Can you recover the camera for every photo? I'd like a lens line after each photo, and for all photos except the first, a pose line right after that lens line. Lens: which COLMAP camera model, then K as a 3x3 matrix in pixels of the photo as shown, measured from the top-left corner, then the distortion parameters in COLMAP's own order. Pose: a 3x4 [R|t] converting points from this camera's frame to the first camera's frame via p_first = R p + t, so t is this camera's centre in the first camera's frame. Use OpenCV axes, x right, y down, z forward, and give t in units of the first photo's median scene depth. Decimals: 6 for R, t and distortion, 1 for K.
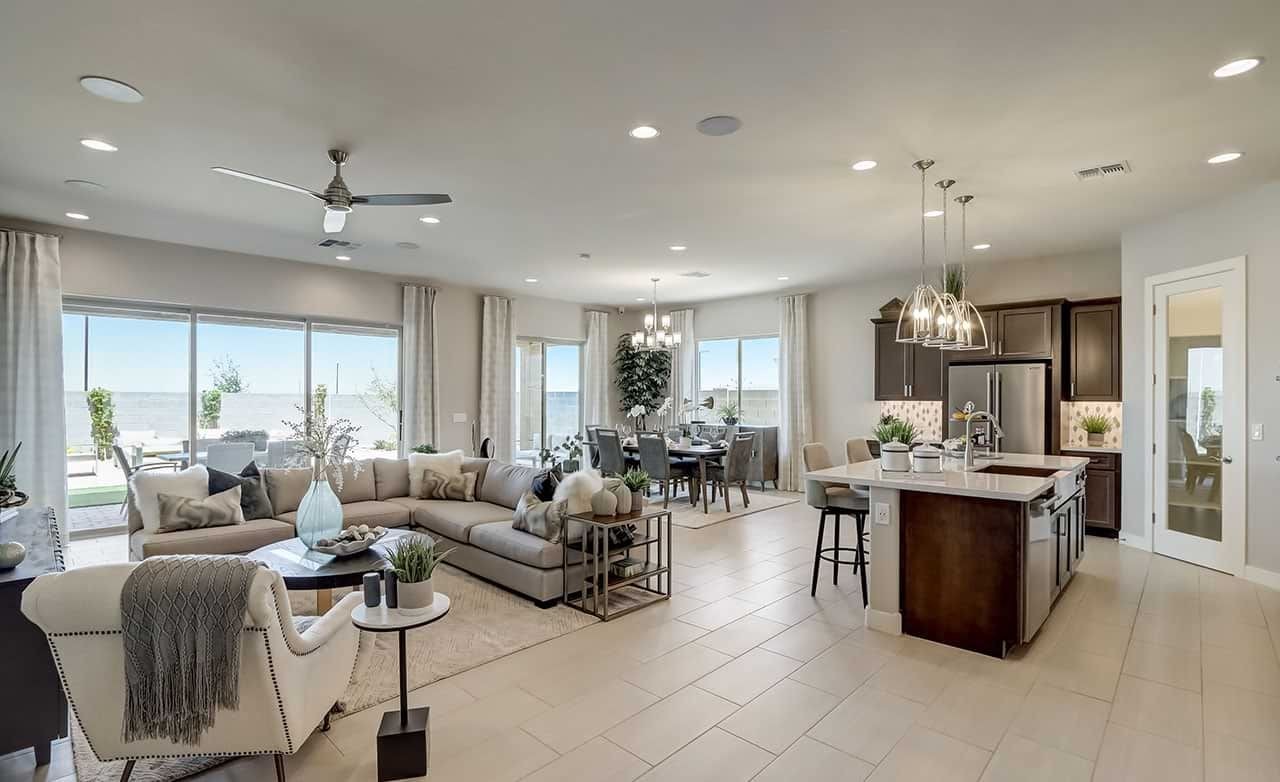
lens RADIAL K [[592.8, 0, 624.2], [0, 592.8, 394.9], [0, 0, 1]] dist [-0.021293, 0.000148]
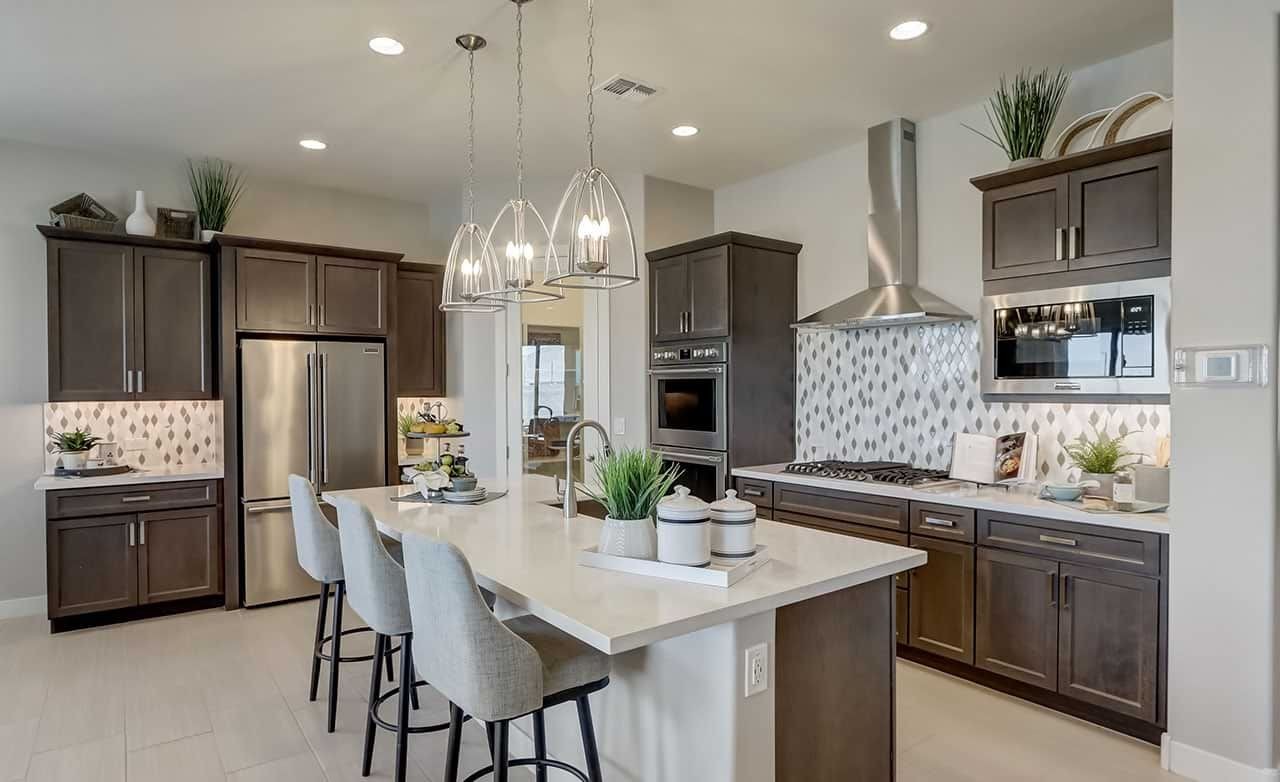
lens RADIAL K [[694.1, 0, 642.3], [0, 694.1, 395.7], [0, 0, 1]] dist [-0.021927, 0.000282]
pose [[0.157733, -0.013497, 0.987390, -0.037865], [0.008325, 0.999889, 0.012338, 0.001533], [-0.987447, 0.006274, 0.157828, 0.464516]]
